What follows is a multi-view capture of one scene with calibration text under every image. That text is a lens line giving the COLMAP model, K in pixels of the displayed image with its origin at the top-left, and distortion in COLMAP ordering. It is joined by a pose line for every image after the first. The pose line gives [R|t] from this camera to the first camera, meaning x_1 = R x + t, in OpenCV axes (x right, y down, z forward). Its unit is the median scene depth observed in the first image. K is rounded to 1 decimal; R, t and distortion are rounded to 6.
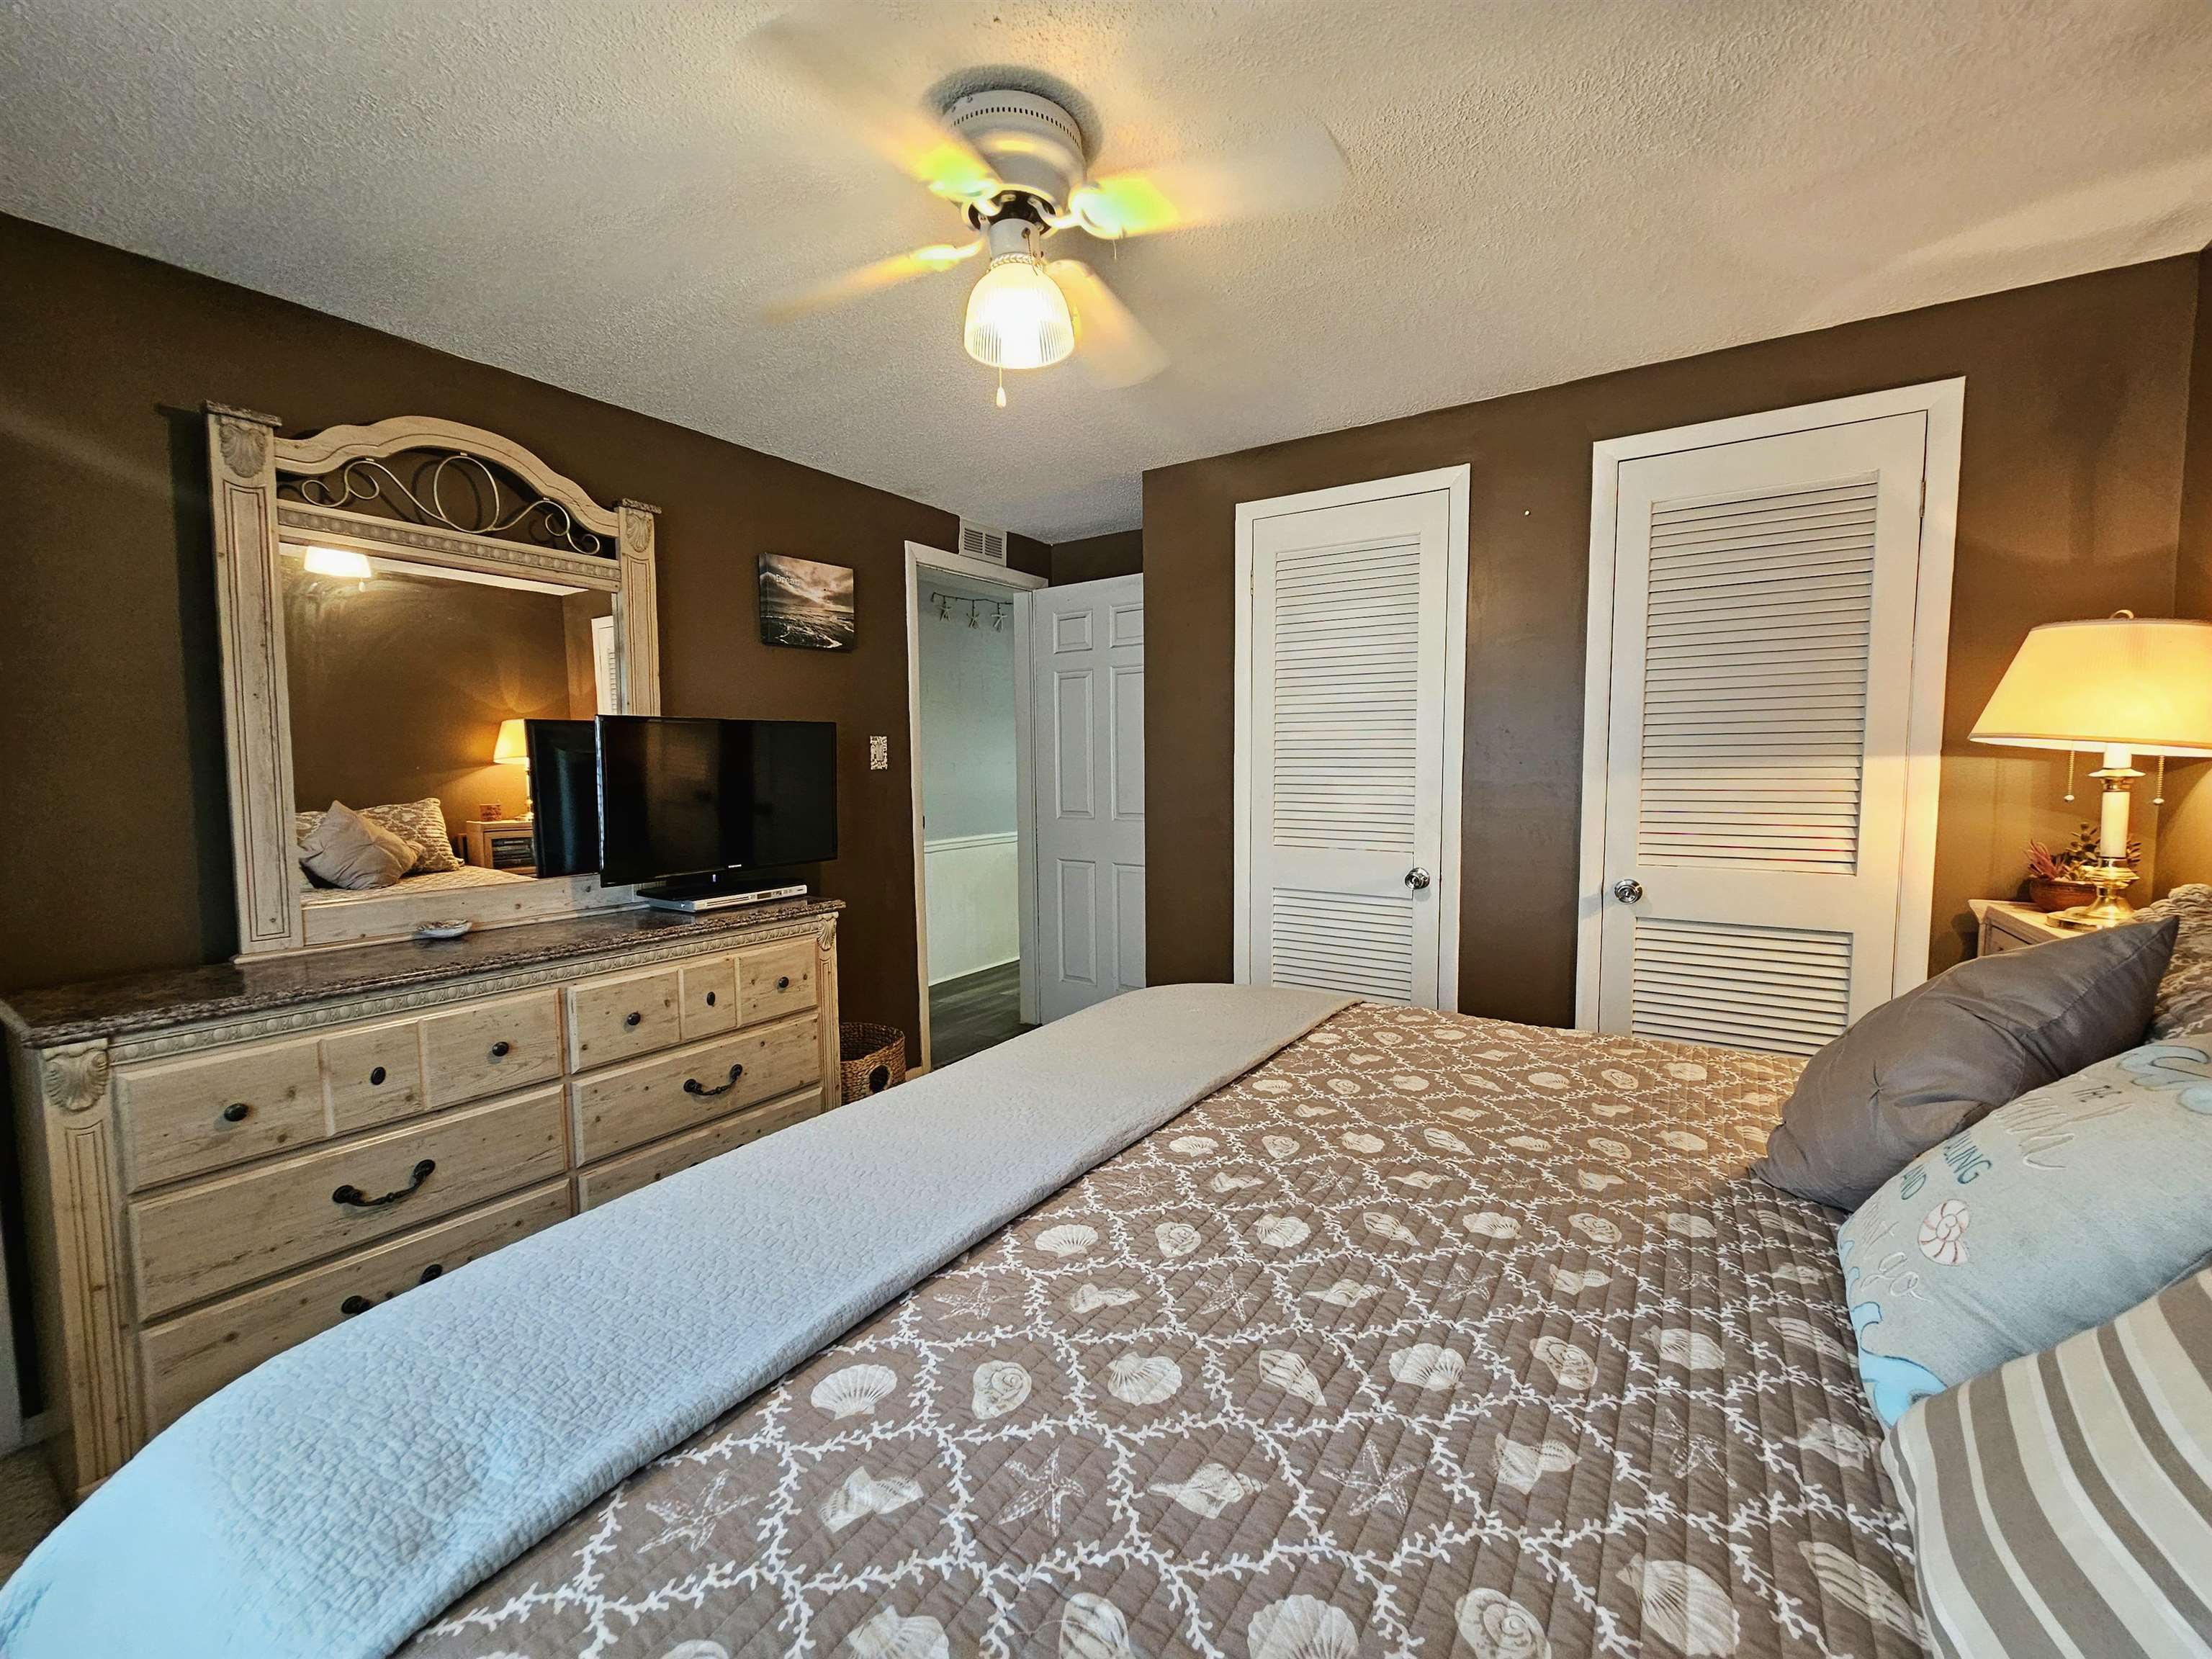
lens RADIAL K [[900.6, 0, 1115.0], [0, 900.6, 825.5], [0, 0, 1]] dist [-0.002671, 0.000069]
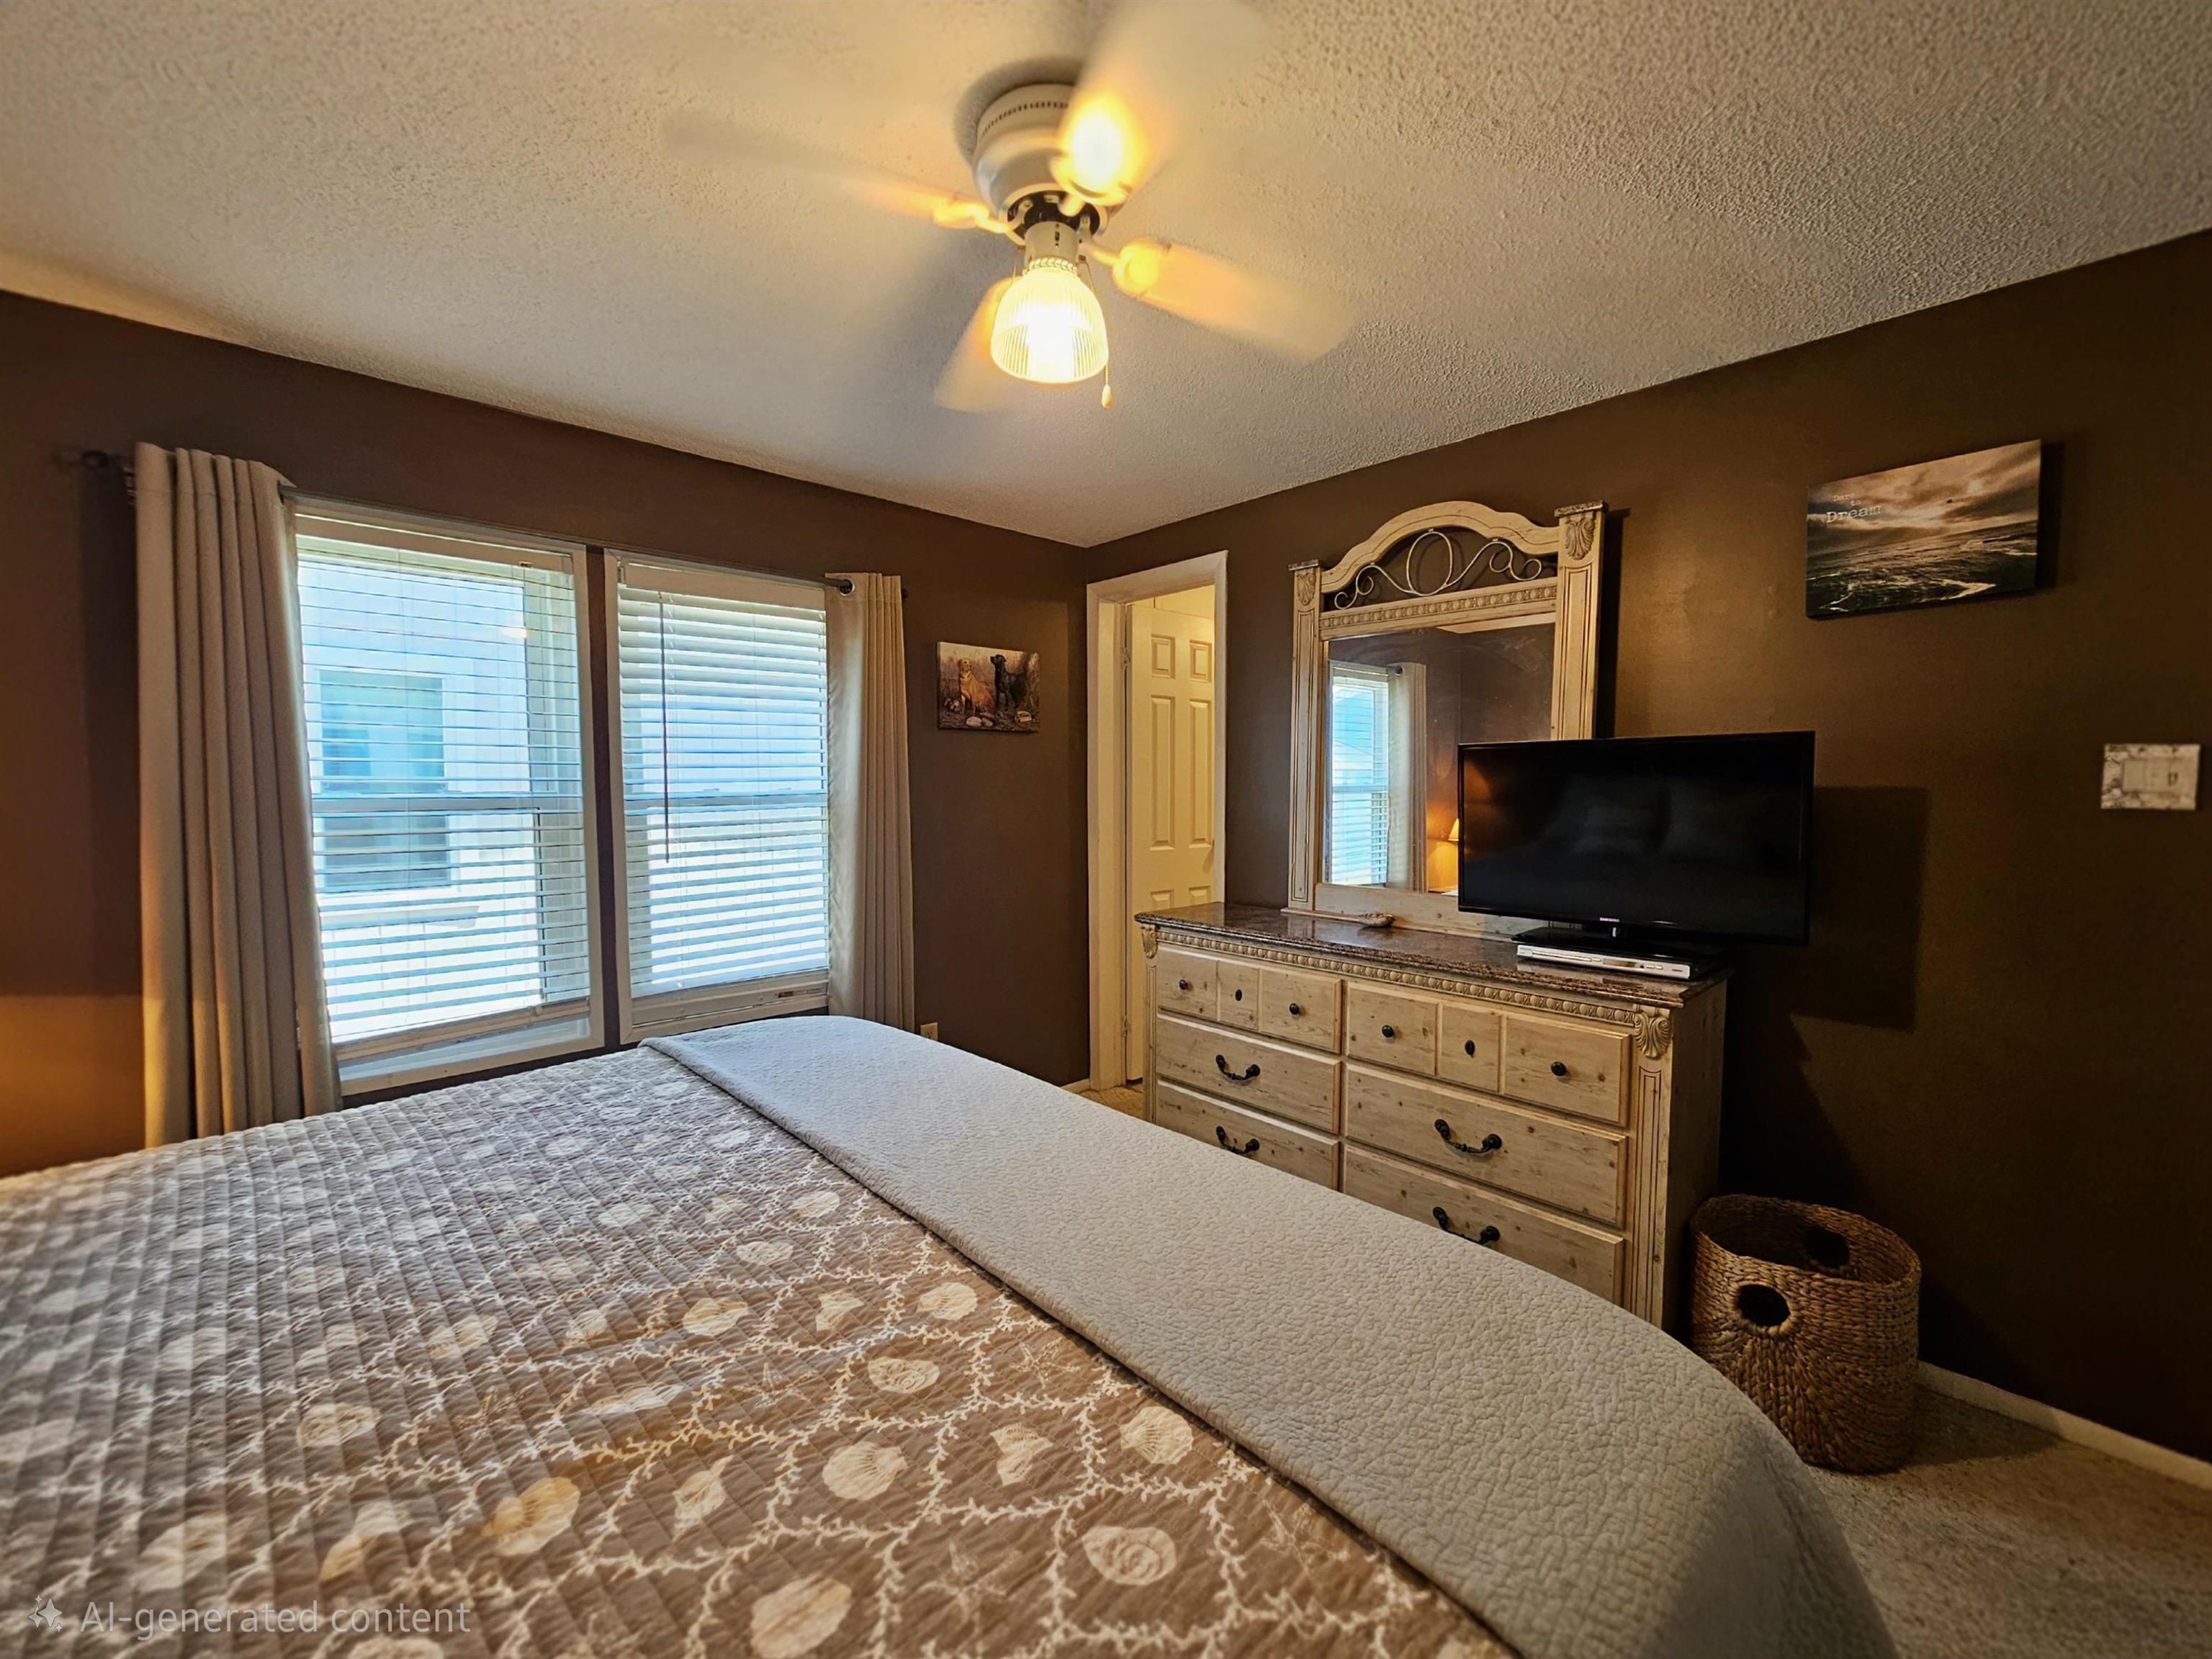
lens RADIAL K [[900.6, 0, 1115.0], [0, 900.6, 825.5], [0, 0, 1]] dist [-0.002671, 0.000069]
pose [[-0.223946, 0.053848, -0.973113, 0.598217], [-0.067772, 0.995195, 0.070667, -0.086146], [0.972242, 0.081775, -0.219221, 0.959504]]
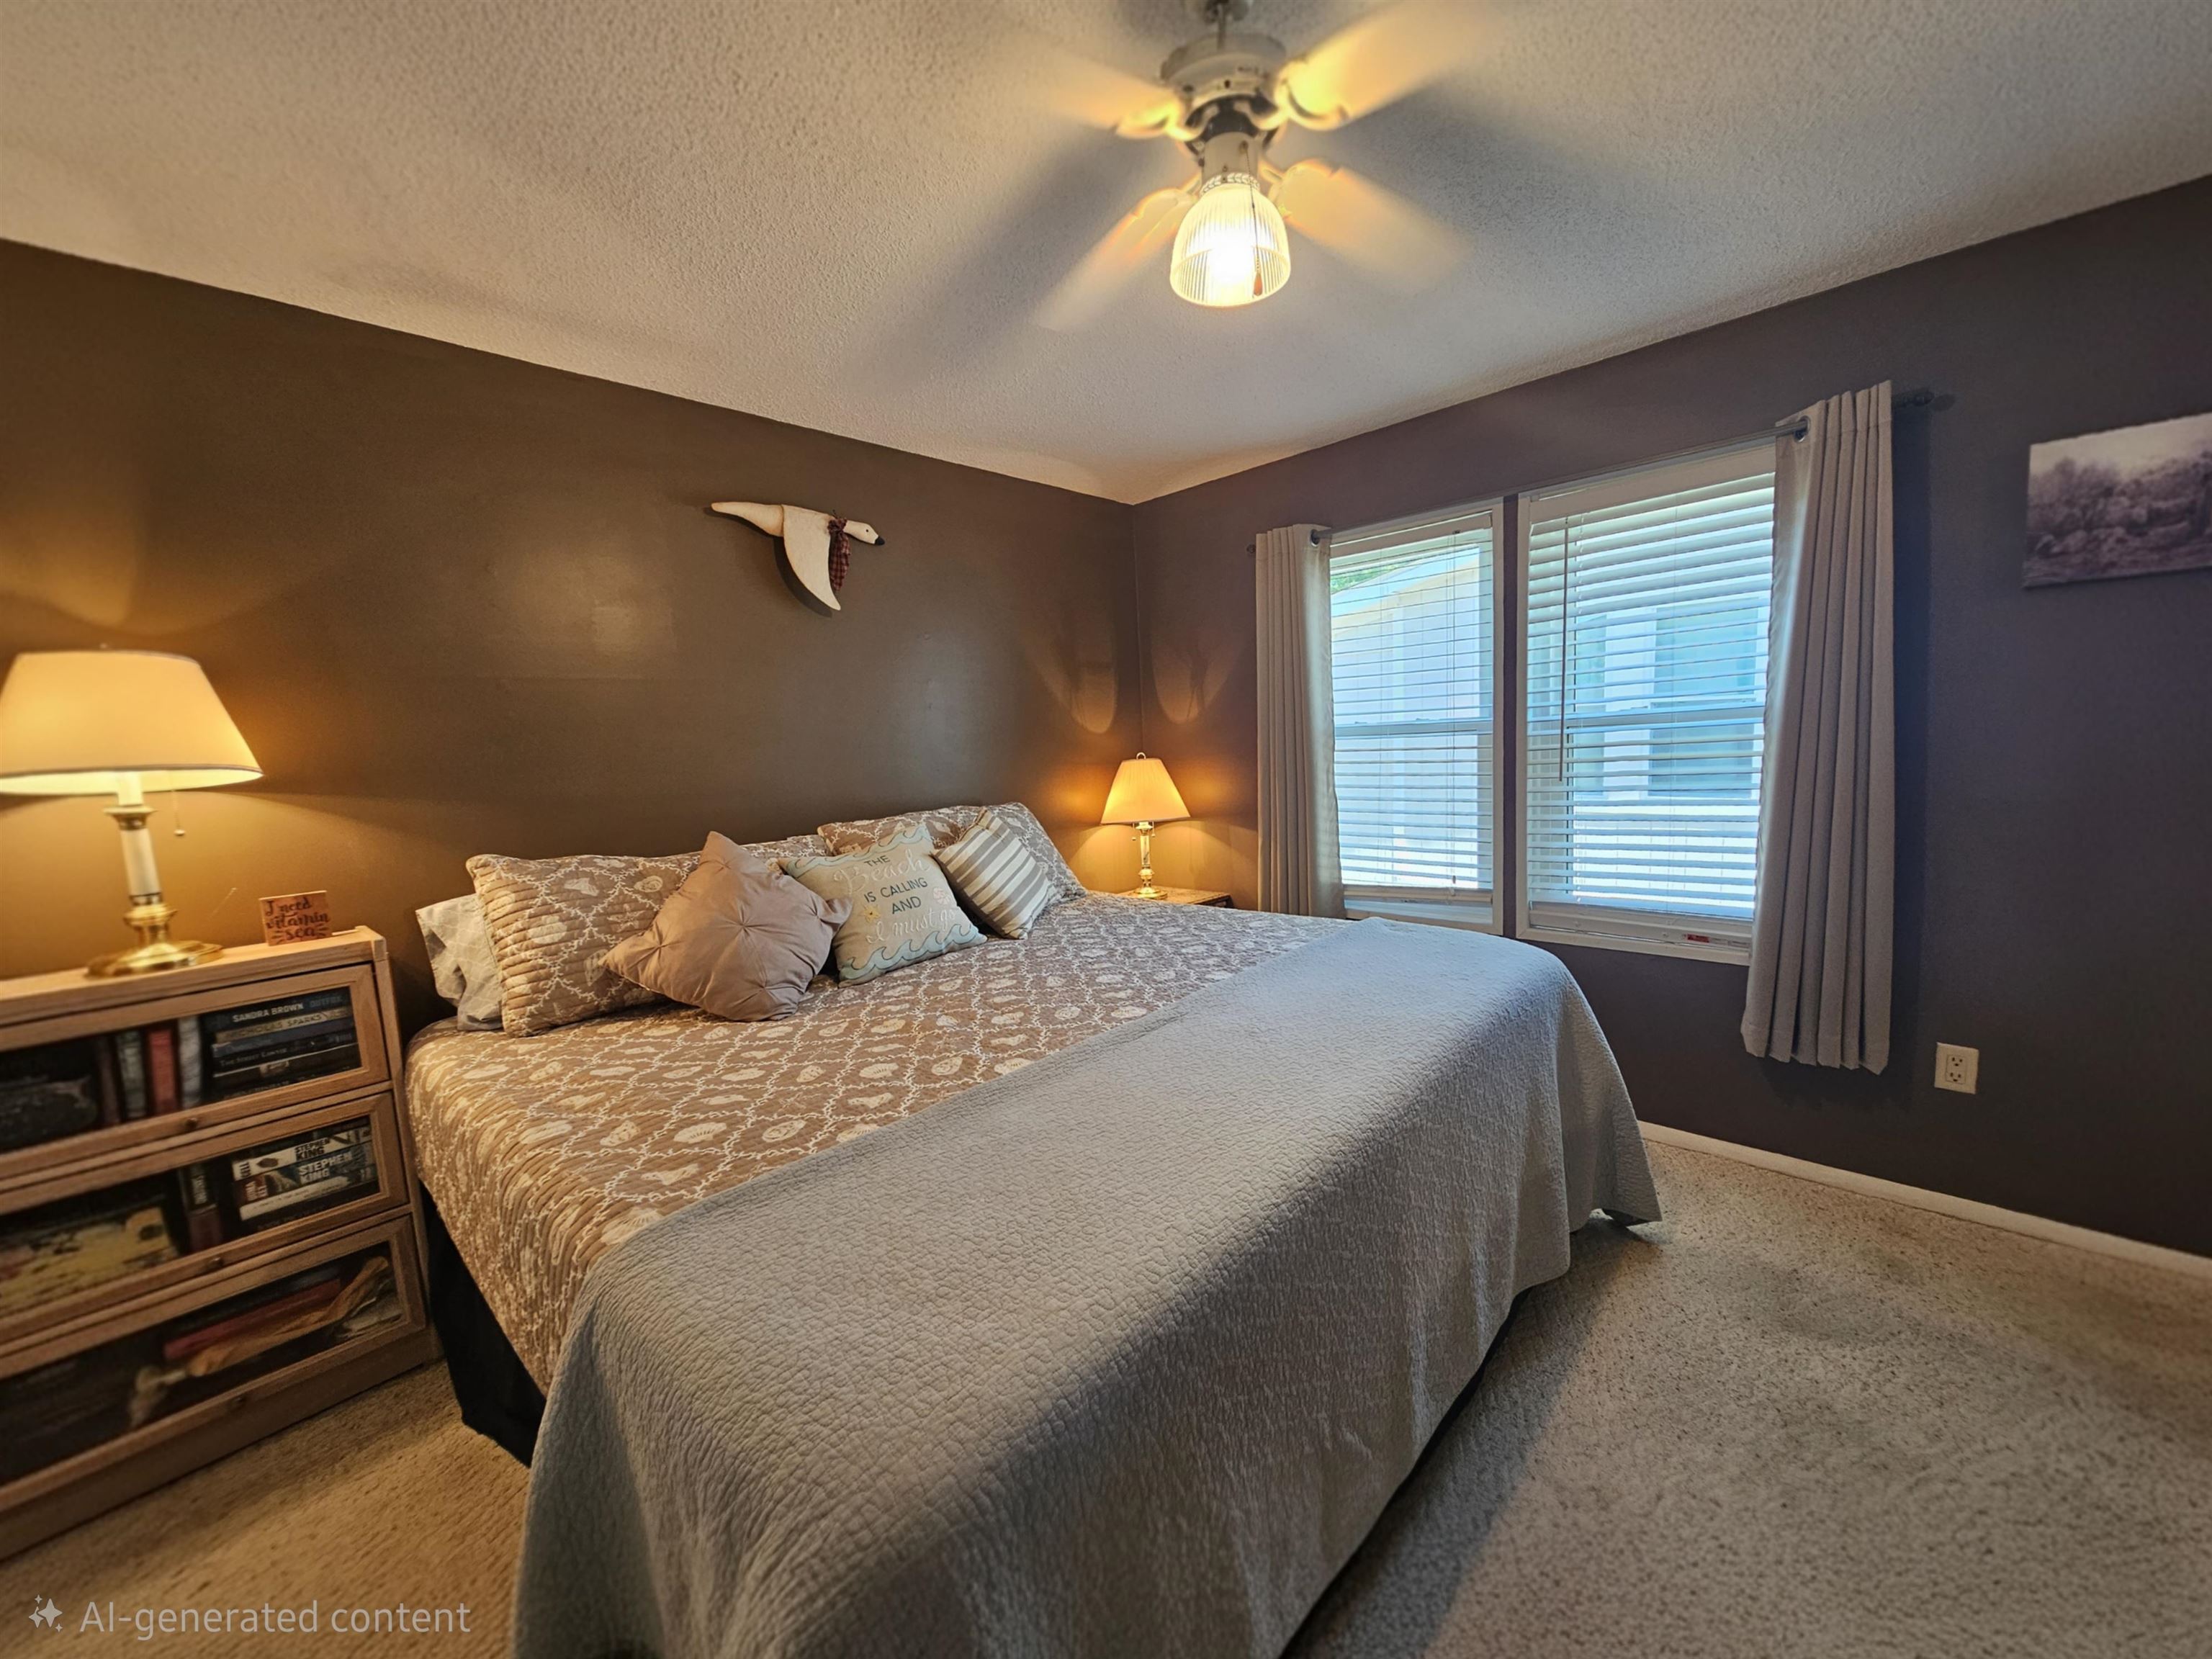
lens RADIAL K [[850.9, 0, 1106.0], [0, 850.9, 829.5], [0, 0, 1]] dist [-0.000365, -0.000015]
pose [[-0.978436, 0.035950, 0.203399, -0.101611], [0.073122, 0.981252, 0.178318, -0.105872], [-0.193176, 0.189345, -0.962721, 1.442404]]
